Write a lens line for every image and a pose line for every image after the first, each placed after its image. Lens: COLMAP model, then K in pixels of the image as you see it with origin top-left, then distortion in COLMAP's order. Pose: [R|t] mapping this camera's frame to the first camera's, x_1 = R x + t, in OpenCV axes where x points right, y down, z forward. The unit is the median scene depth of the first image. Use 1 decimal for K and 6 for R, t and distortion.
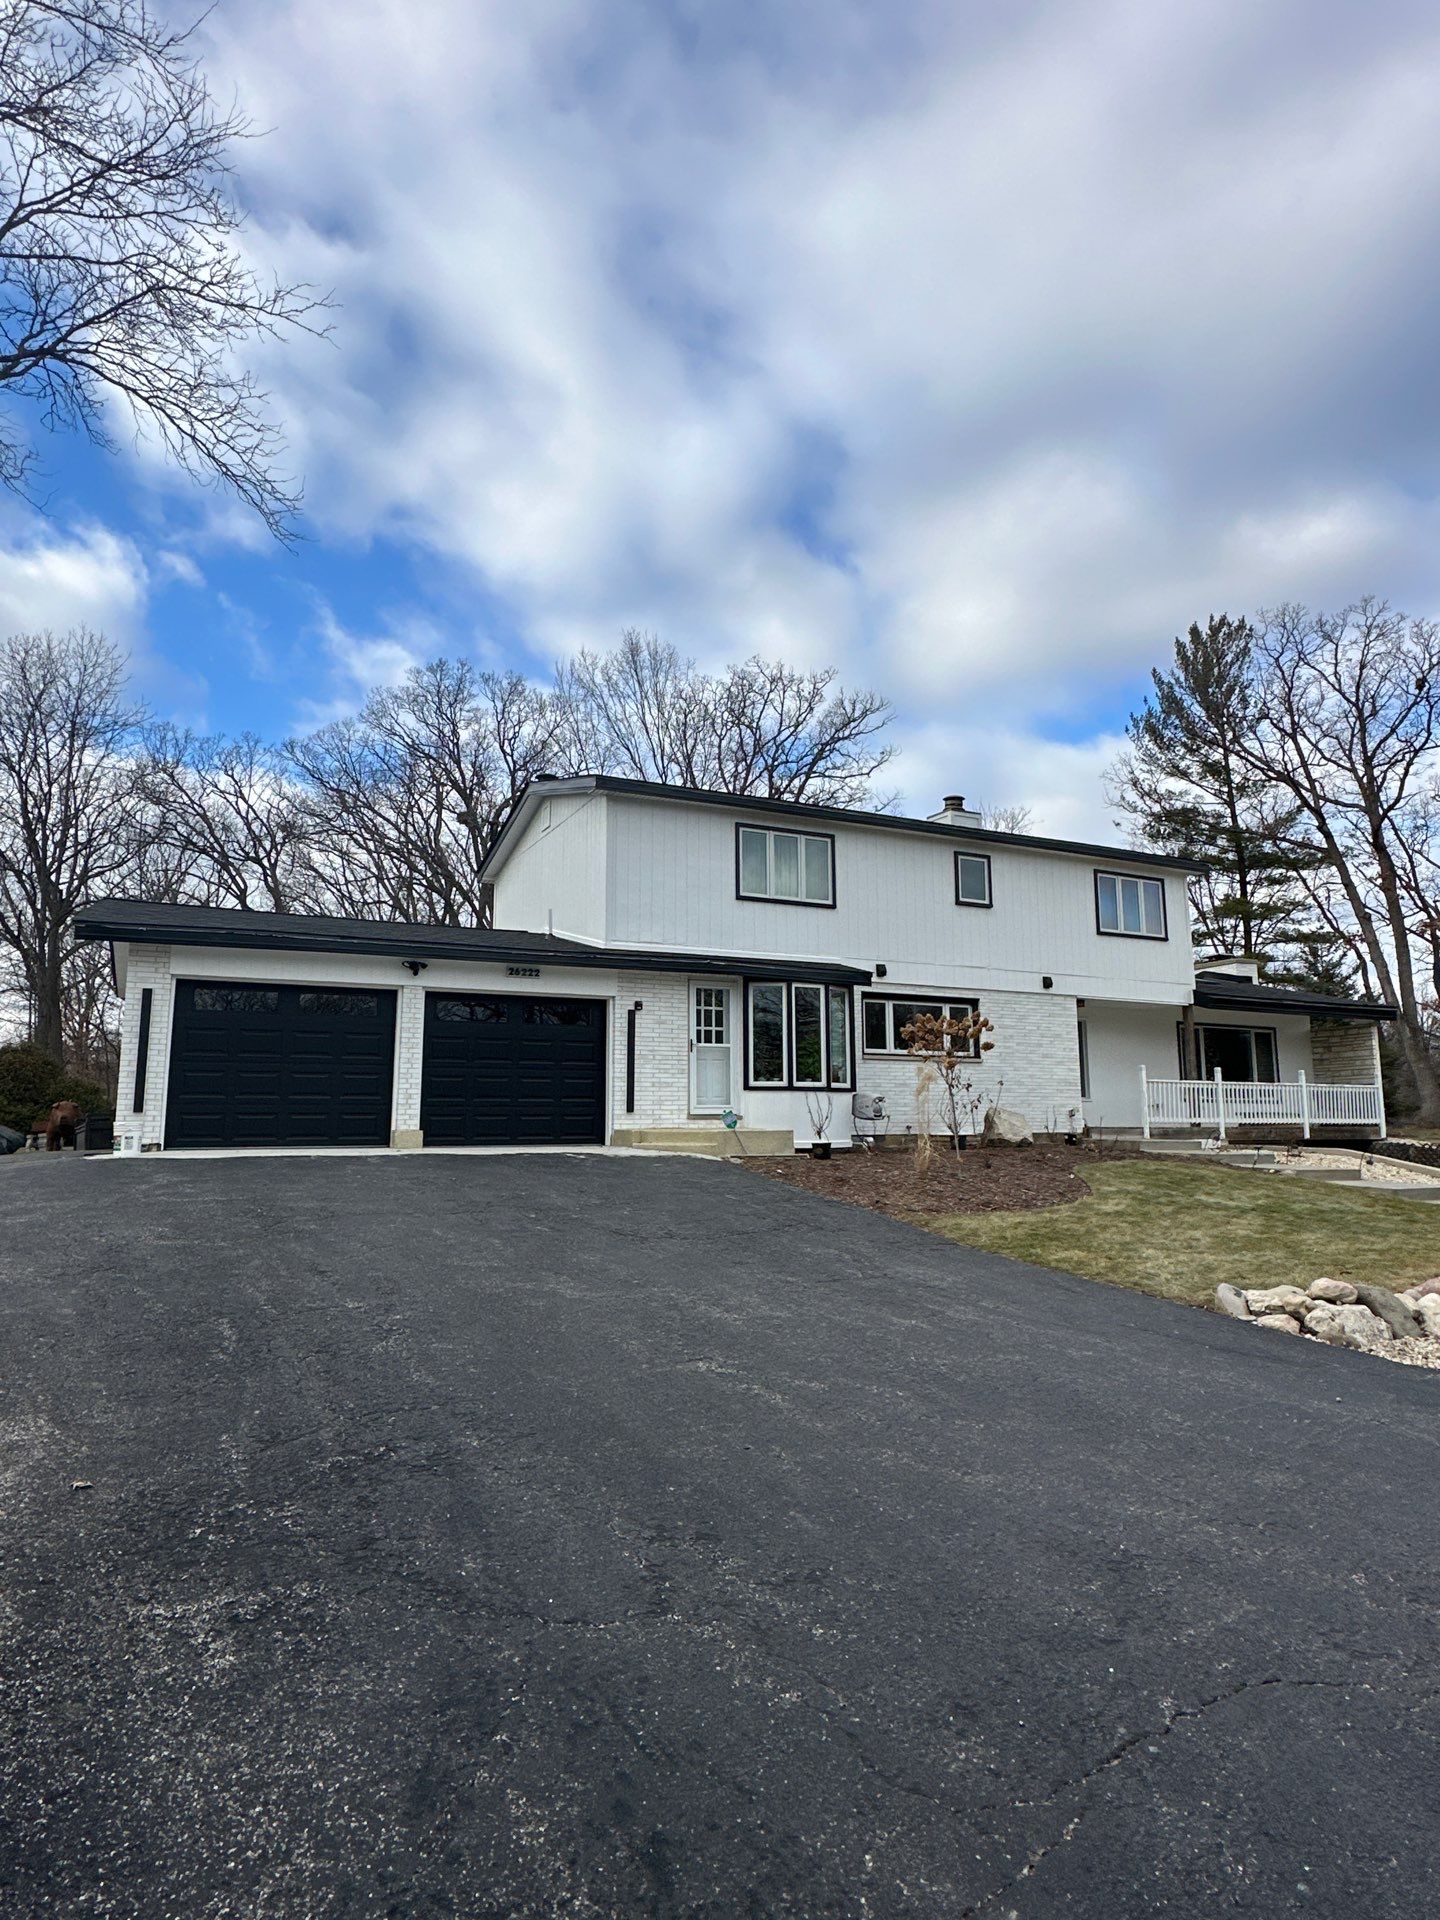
lens RADIAL K [[882.1, 0, 662.1], [0, 882.1, 979.0], [0, 0, 1]] dist [0.003594, 0.000364]
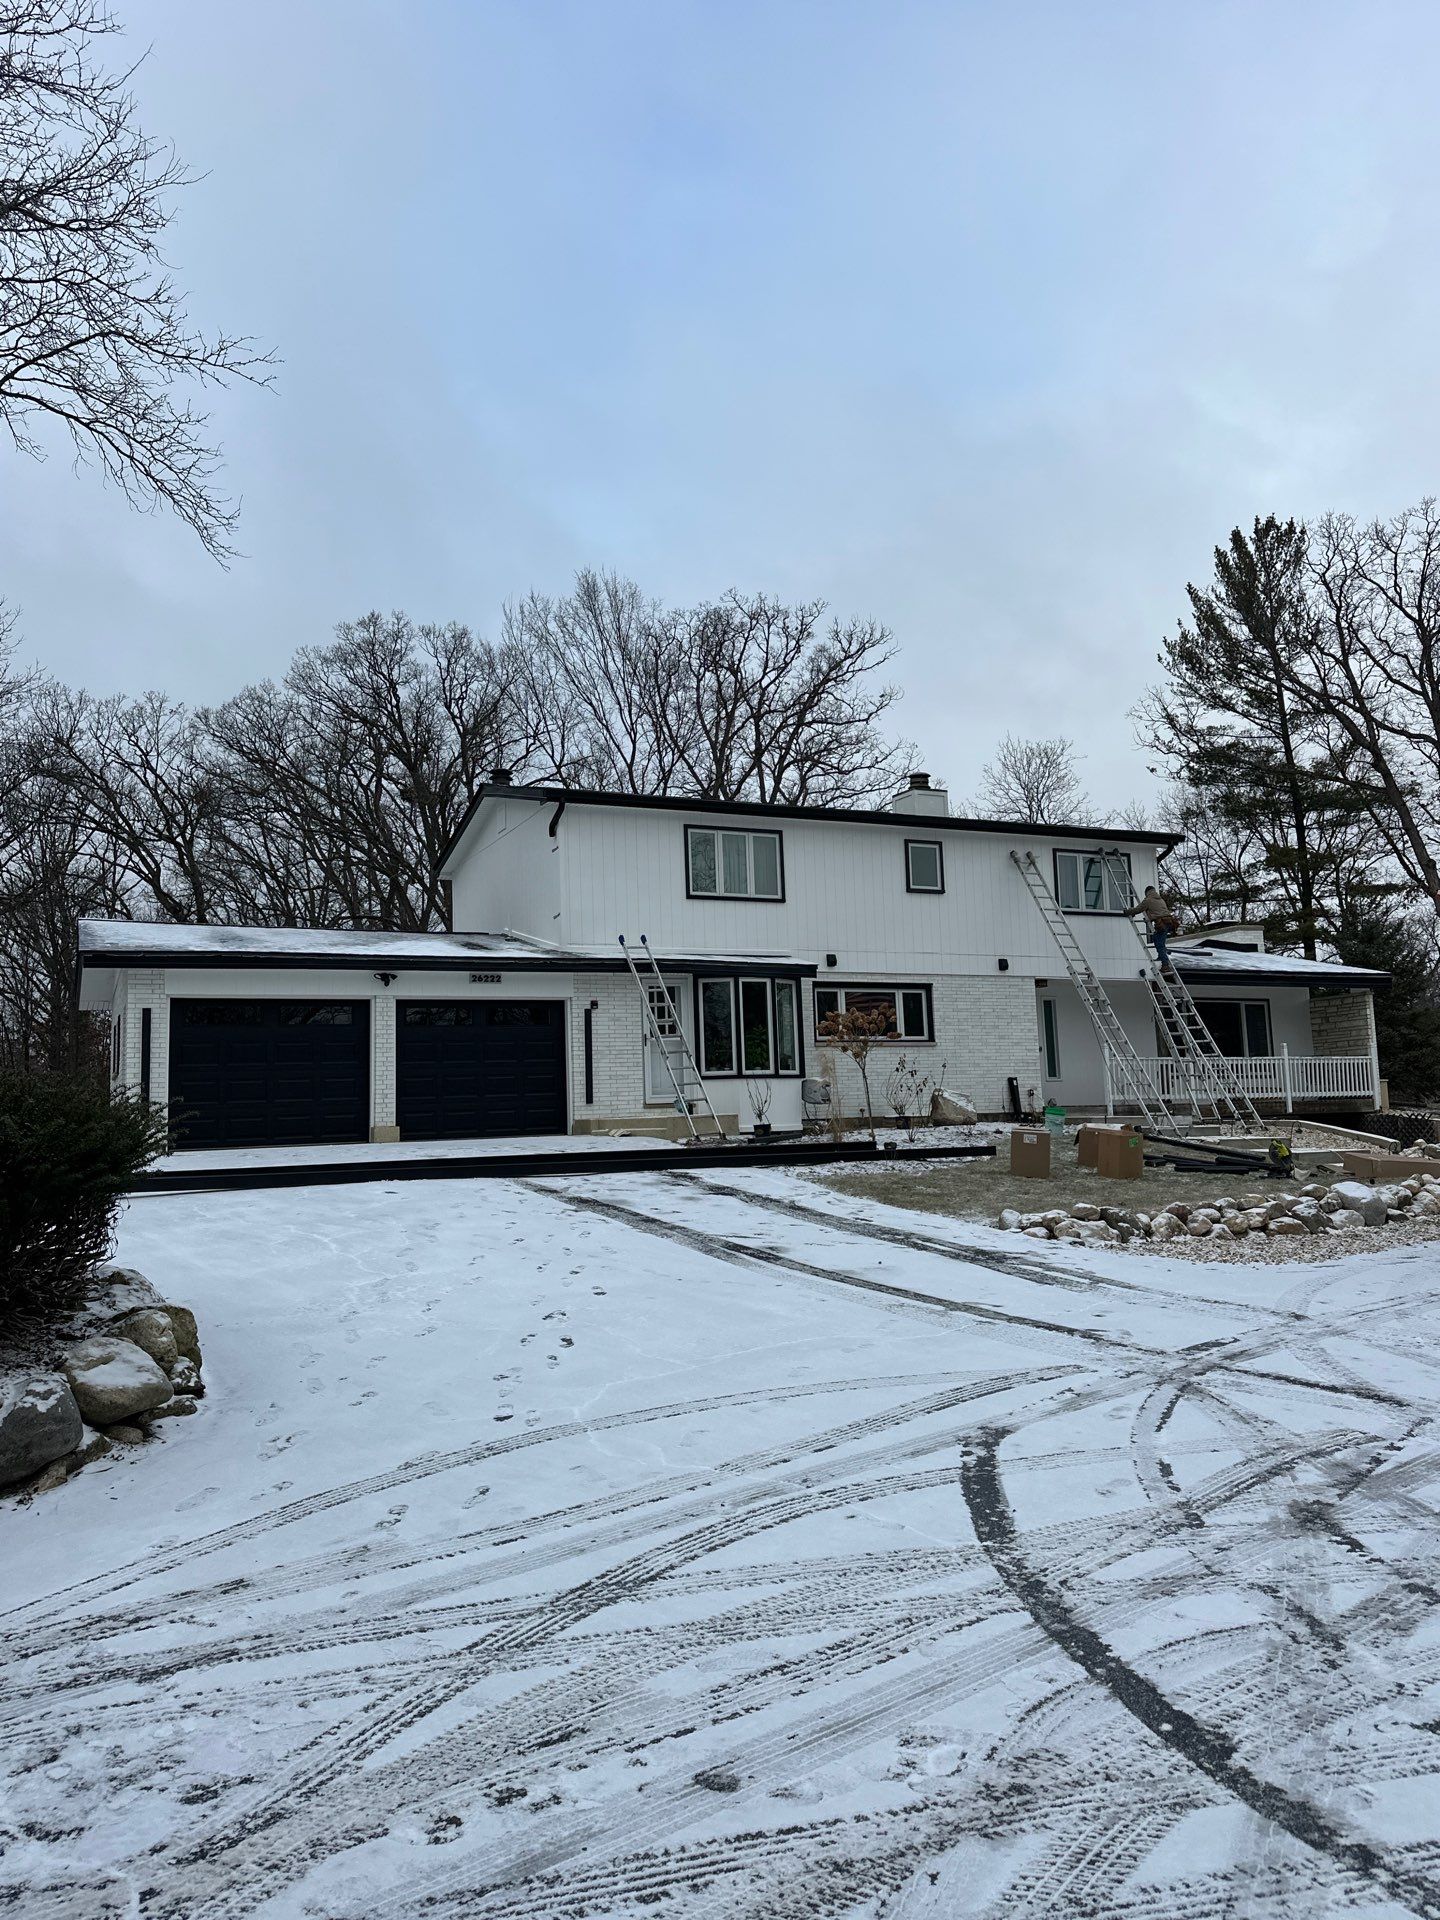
lens RADIAL K [[1013.5, 0, 639.8], [0, 1013.5, 1029.2], [0, 0, 1]] dist [0.117676, 0.000000]
pose [[0.999413, -0.033313, -0.007972, 0.017665], [0.033791, 0.996964, 0.070148, -0.011680], [0.005611, -0.070376, 0.997505, -0.109431]]
